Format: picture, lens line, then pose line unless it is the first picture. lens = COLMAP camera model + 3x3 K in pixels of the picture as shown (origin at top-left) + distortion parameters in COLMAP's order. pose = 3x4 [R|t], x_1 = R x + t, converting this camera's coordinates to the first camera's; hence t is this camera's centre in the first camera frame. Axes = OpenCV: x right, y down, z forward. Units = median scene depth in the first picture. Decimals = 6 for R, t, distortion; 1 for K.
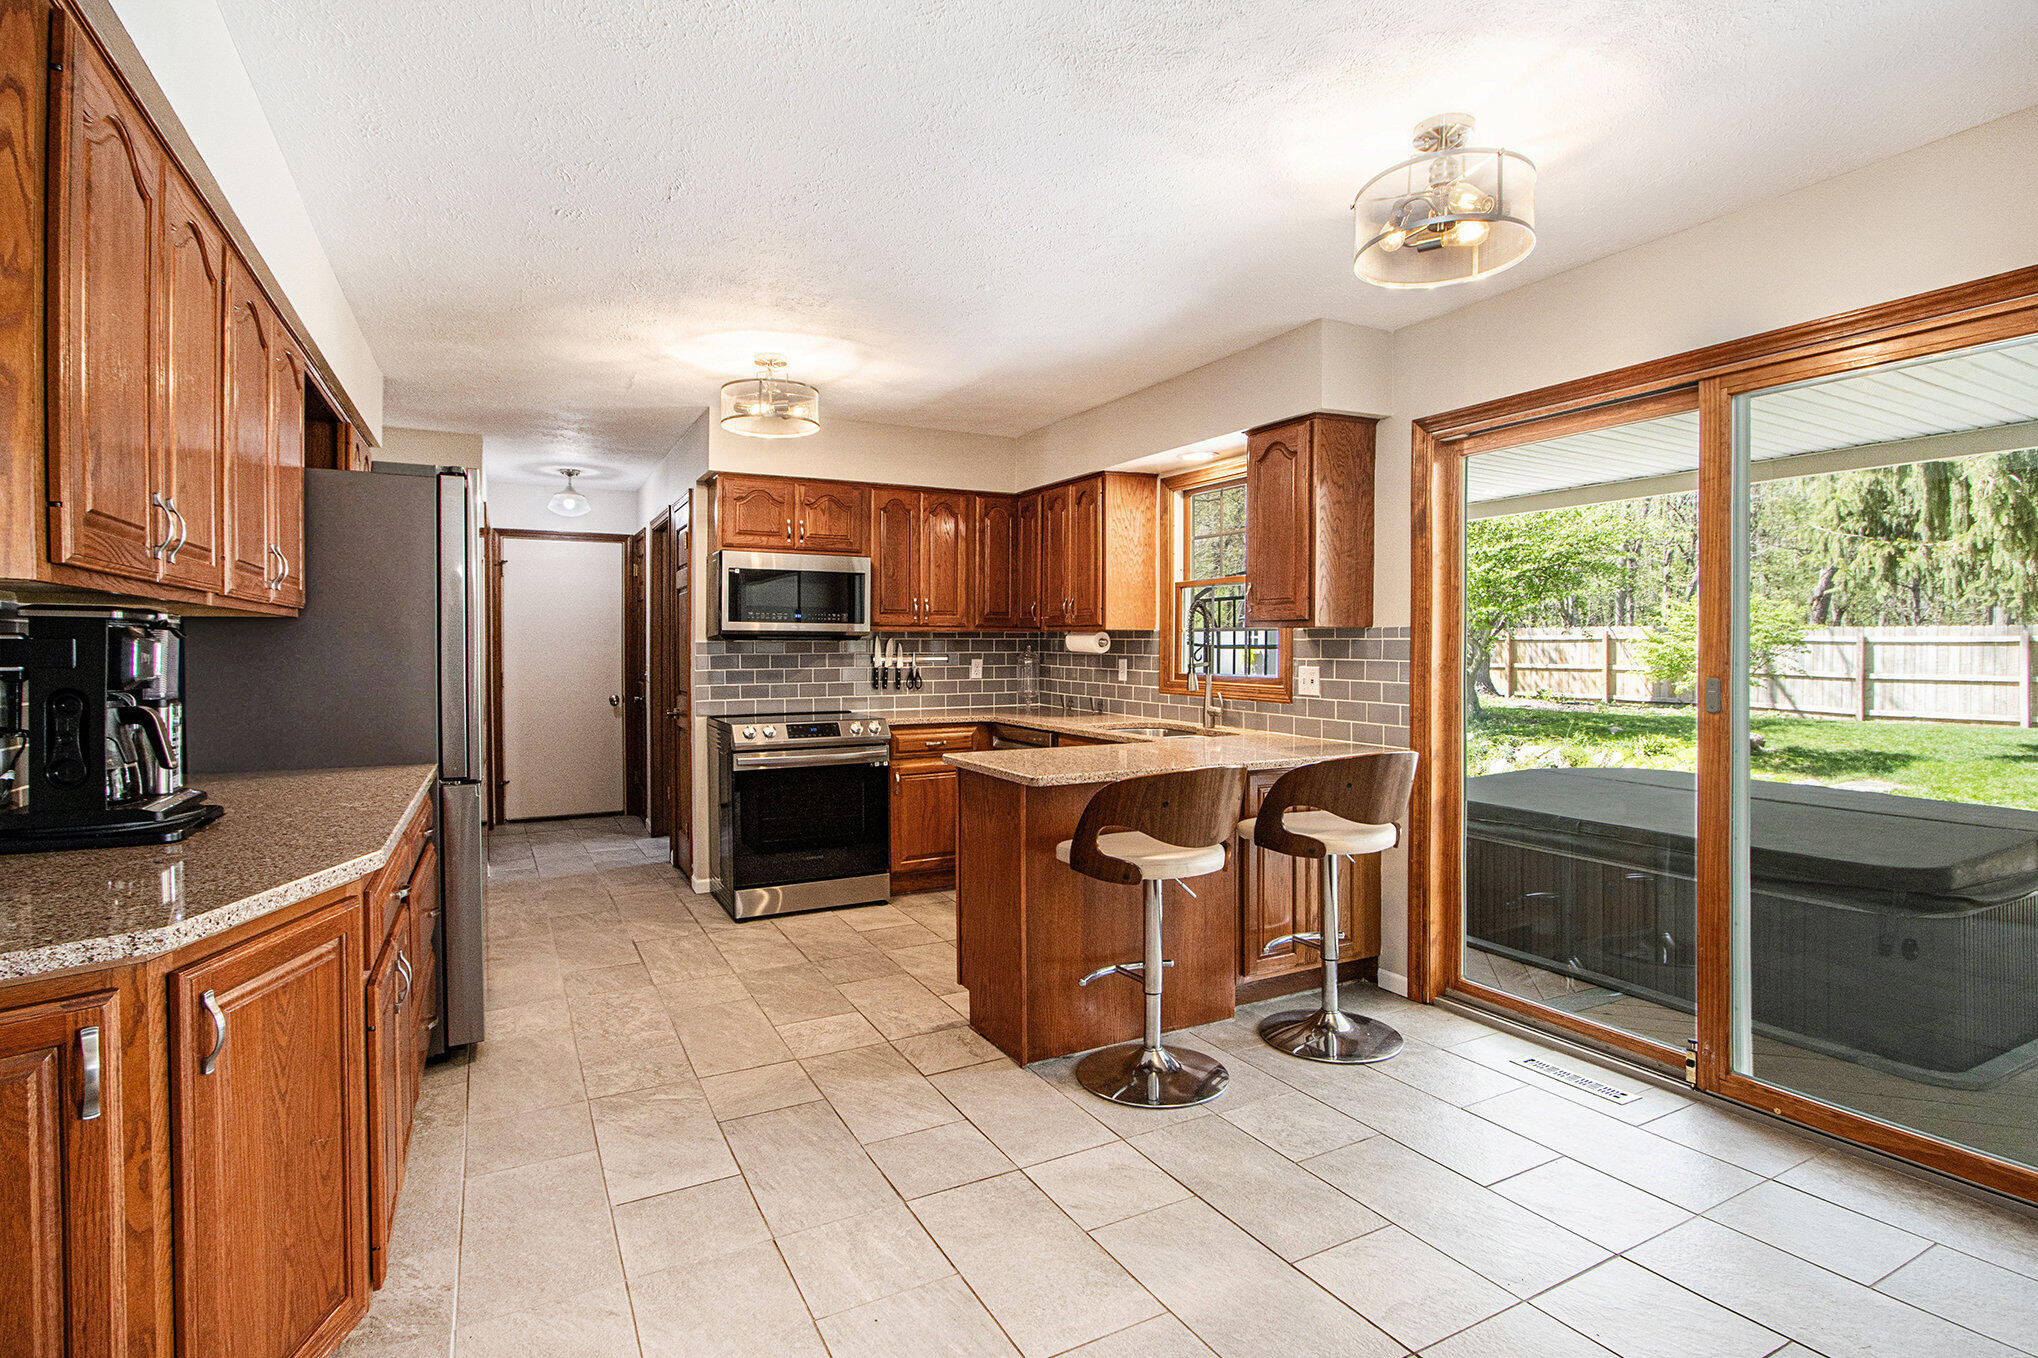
lens RADIAL K [[1004.3, 0, 1013.4], [0, 1004.3, 629.8], [0, 0, 1]] dist [-0.031551, 0.000096]
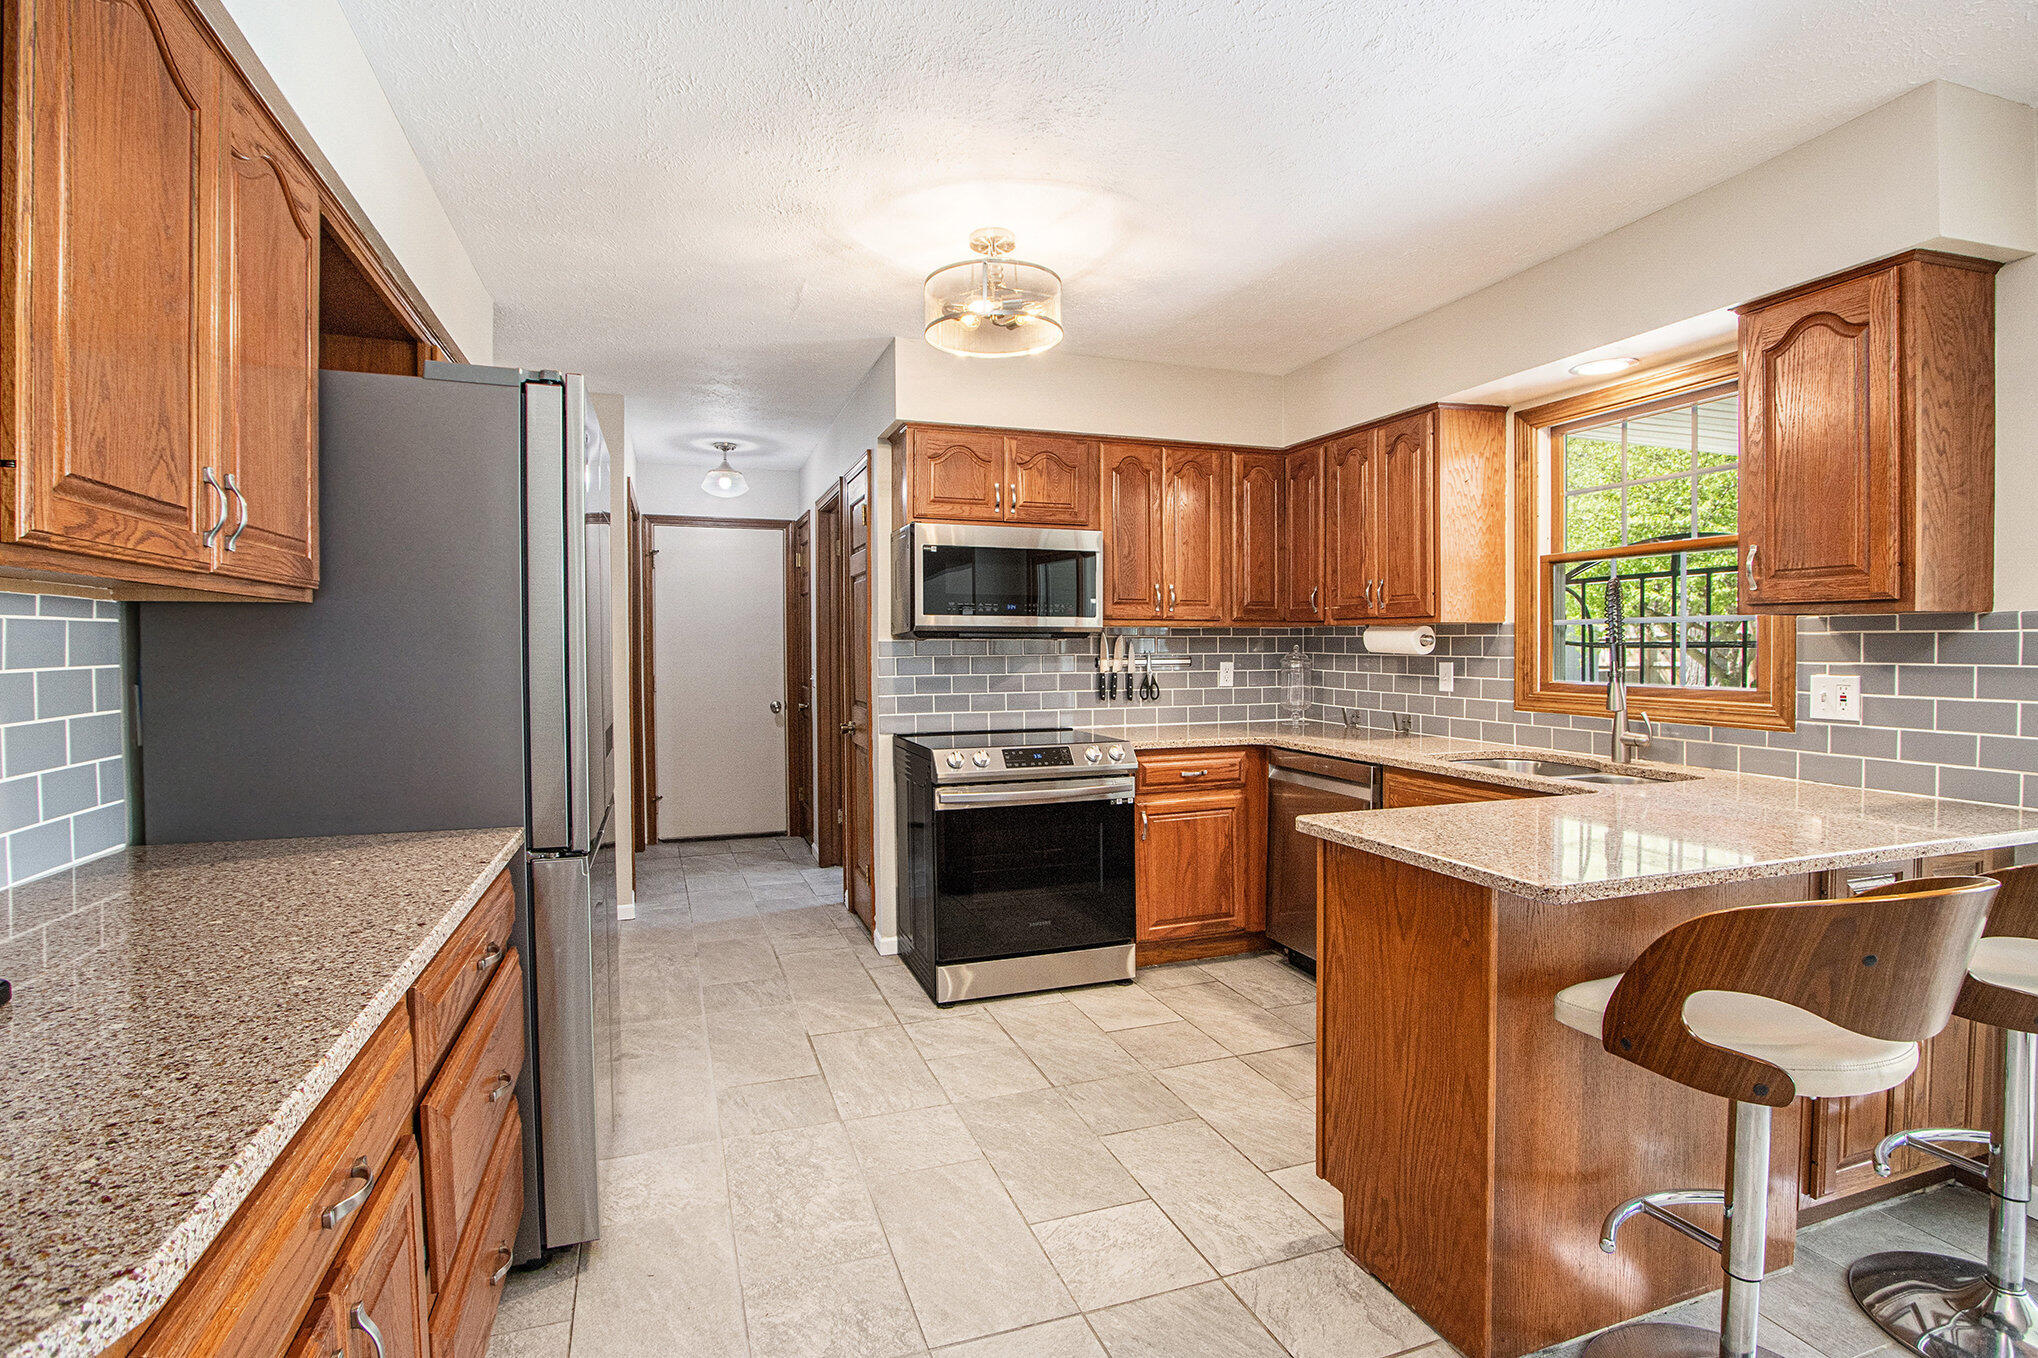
lens RADIAL K [[959.1, 0, 1047.3], [0, 959.1, 651.9], [0, 0, 1]] dist [0.000008, 0.000142]
pose [[0.995284, -0.001098, -0.096993, -0.118748], [0.003131, 0.999779, 0.020810, 0.005998], [0.096949, -0.021015, 0.995067, 0.273282]]
